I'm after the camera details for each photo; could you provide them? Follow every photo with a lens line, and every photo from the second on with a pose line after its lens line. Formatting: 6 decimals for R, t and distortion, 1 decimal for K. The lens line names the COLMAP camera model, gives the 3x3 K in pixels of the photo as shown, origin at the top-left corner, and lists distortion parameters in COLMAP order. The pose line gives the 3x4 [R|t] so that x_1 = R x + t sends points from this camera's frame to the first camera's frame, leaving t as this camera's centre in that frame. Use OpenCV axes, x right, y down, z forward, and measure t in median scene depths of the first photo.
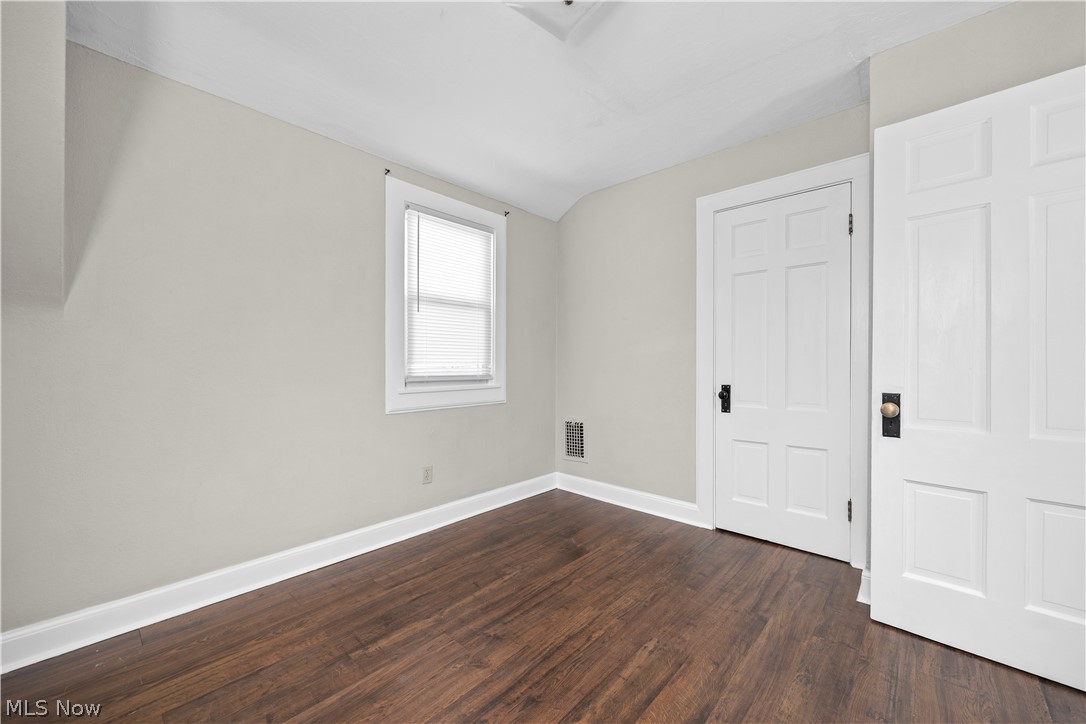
lens RADIAL K [[427.3, 0, 544.5], [0, 427.3, 360.5], [0, 0, 1]] dist [-0.001683, -0.000085]
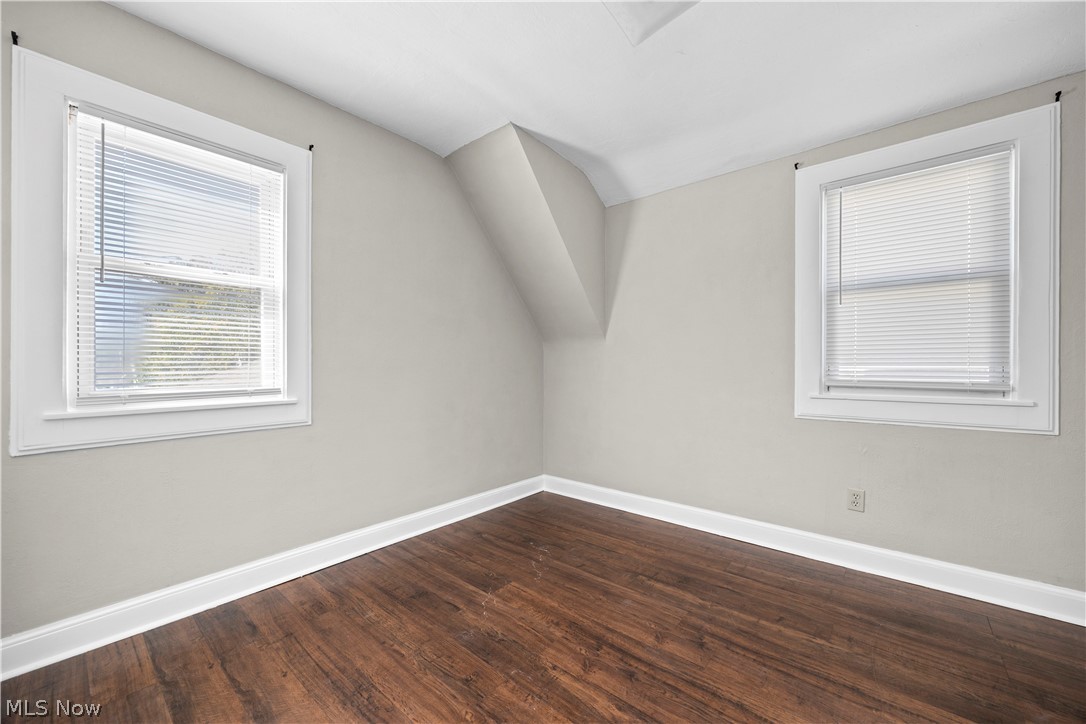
lens RADIAL K [[423.6, 0, 541.1], [0, 423.6, 373.4], [0, 0, 1]] dist [-0.000456, -0.000150]
pose [[0.017639, 0.017960, -0.999683, 0.708484], [0.006228, 0.999817, 0.018072, 0.007347], [0.999825, -0.006545, 0.017524, 0.522536]]
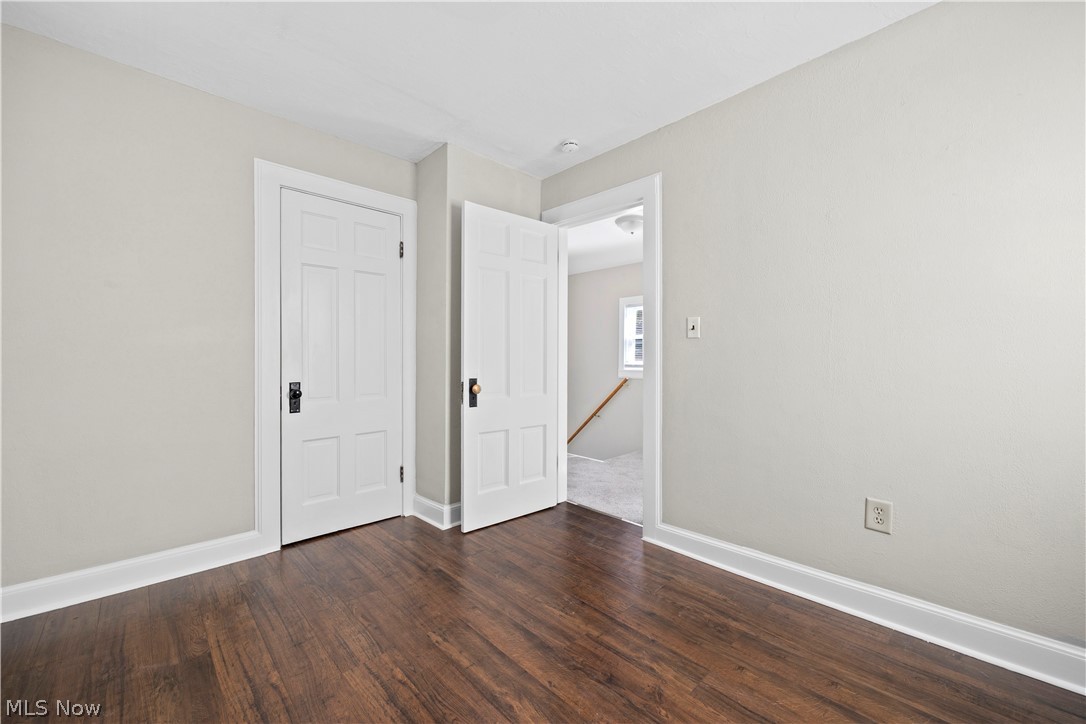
lens RADIAL K [[427.3, 0, 544.5], [0, 427.3, 360.5], [0, 0, 1]] dist [-0.001683, -0.000085]
pose [[0.070353, -0.004363, 0.997513, -0.608402], [-0.004843, 0.999977, 0.004716, 0.003552], [-0.997510, -0.005163, 0.070331, 0.557790]]
